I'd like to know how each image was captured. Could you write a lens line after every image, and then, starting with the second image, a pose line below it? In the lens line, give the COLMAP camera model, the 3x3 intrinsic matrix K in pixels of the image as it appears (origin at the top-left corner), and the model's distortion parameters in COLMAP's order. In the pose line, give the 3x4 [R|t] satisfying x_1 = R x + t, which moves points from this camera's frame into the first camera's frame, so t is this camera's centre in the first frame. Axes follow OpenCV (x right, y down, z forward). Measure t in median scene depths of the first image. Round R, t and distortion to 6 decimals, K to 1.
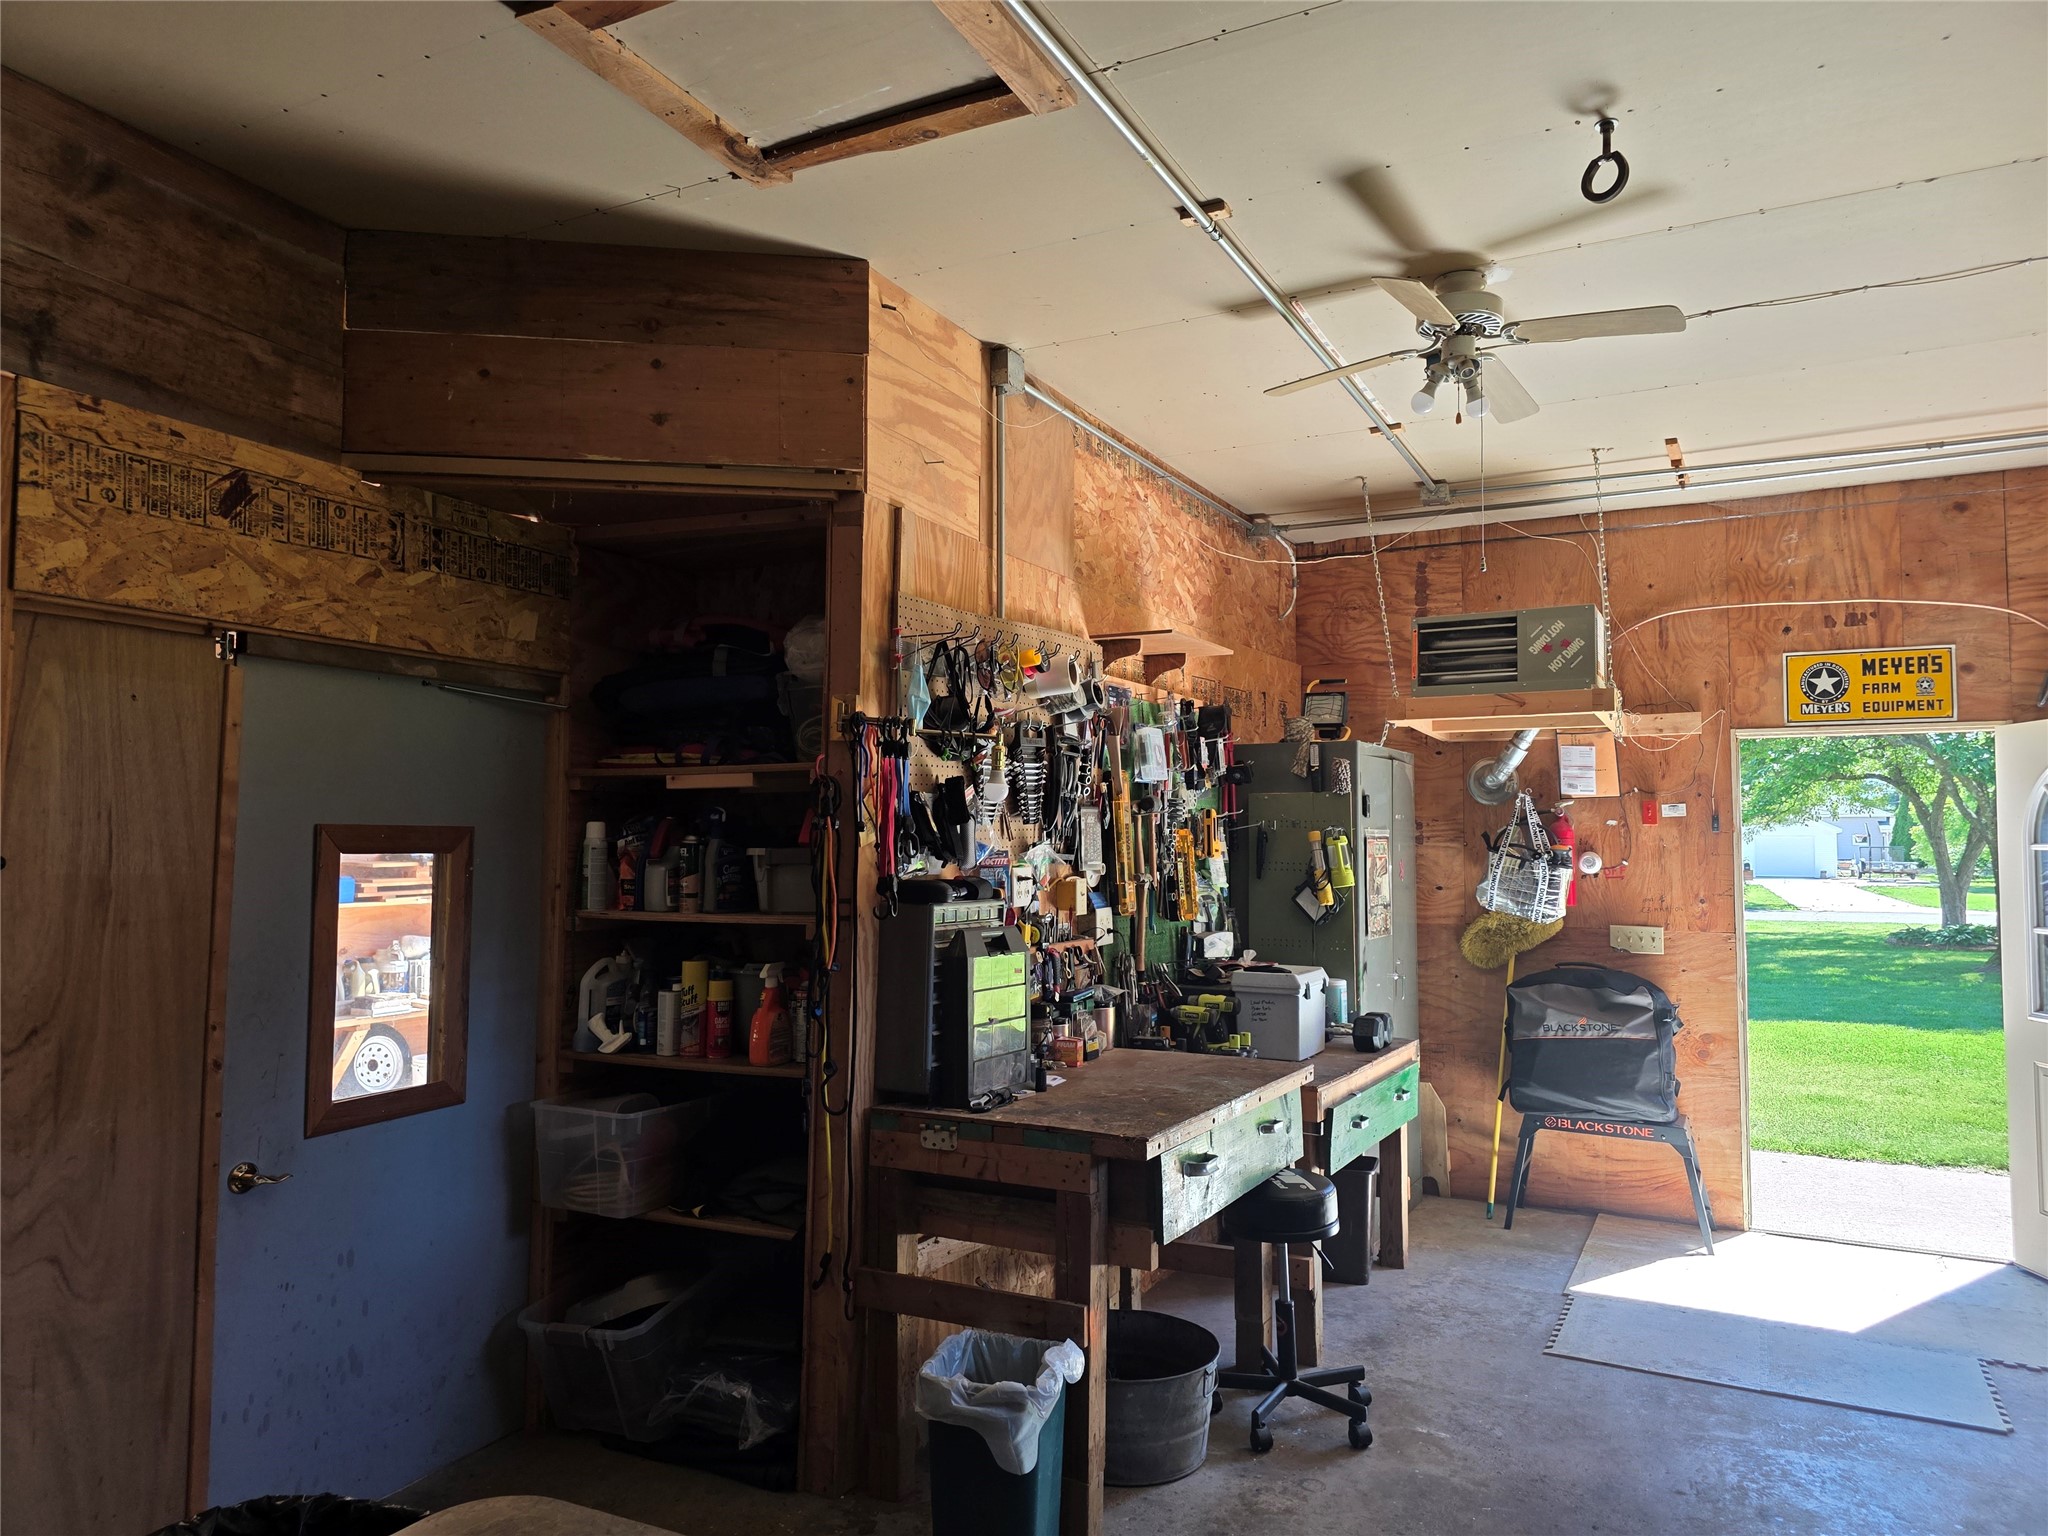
lens RADIAL K [[1367.5, 0, 1034.7], [0, 1367.5, 771.0], [0, 0, 1]] dist [0.031095, -0.003909]
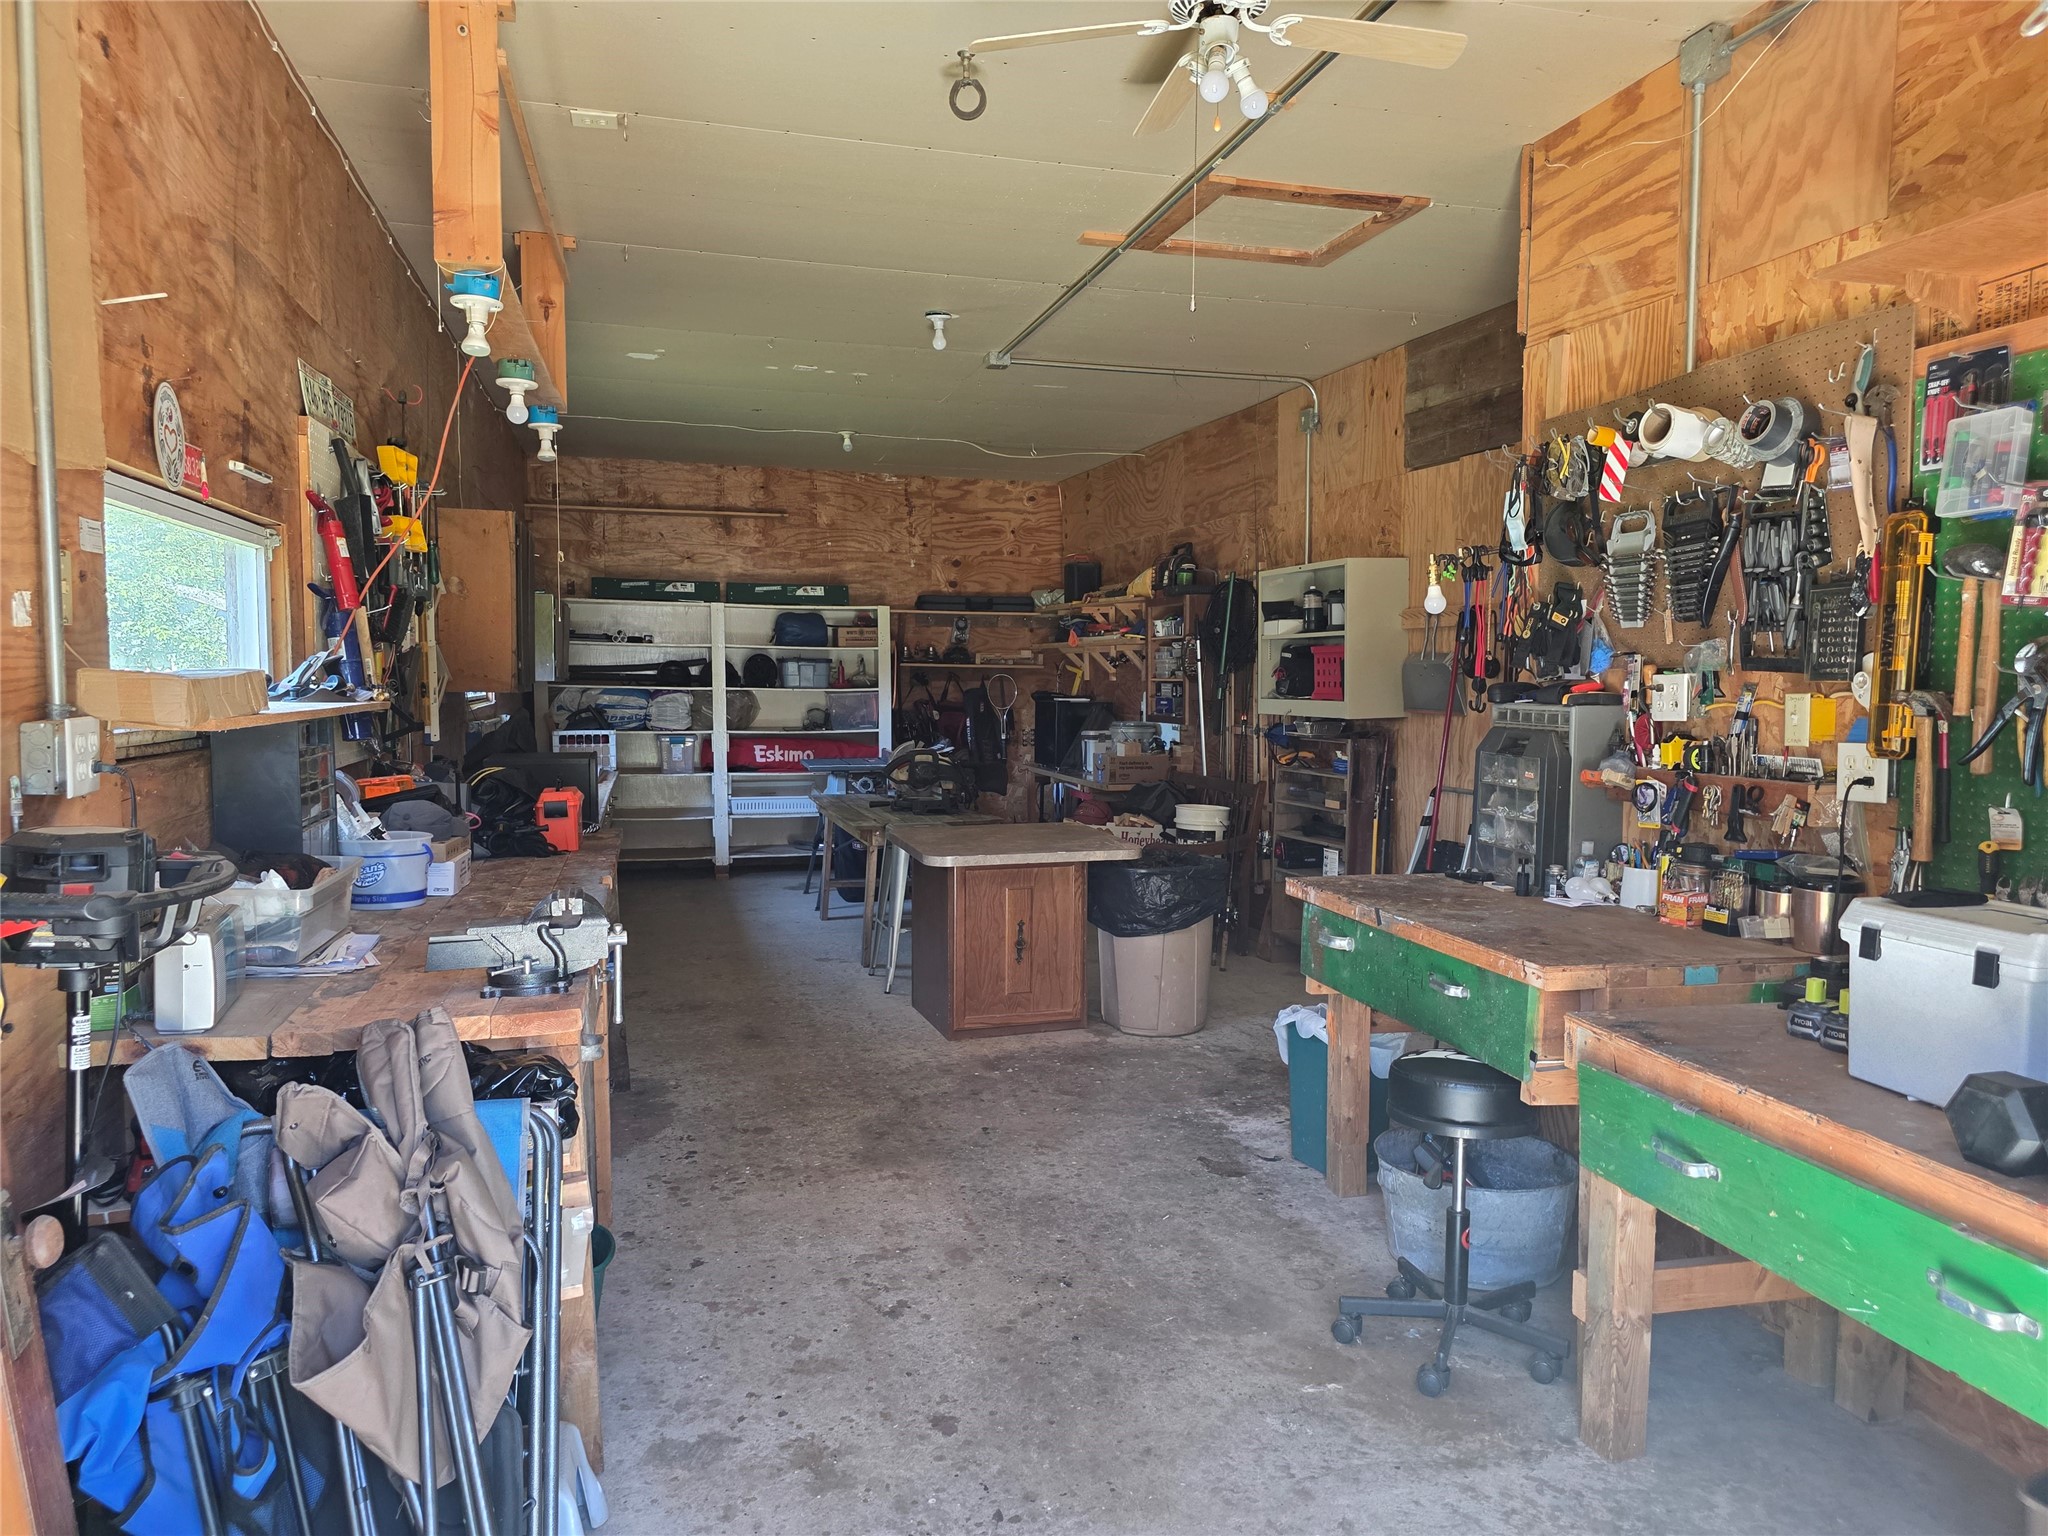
lens RADIAL K [[1367.5, 0, 1028.6], [0, 1367.5, 763.7], [0, 0, 1]] dist [0.031095, -0.003909]
pose [[-0.739121, 0.034313, -0.672698, 0.922565], [0.031937, 0.999364, 0.015884, 0.107628], [0.672815, -0.009743, -0.739747, 1.466995]]
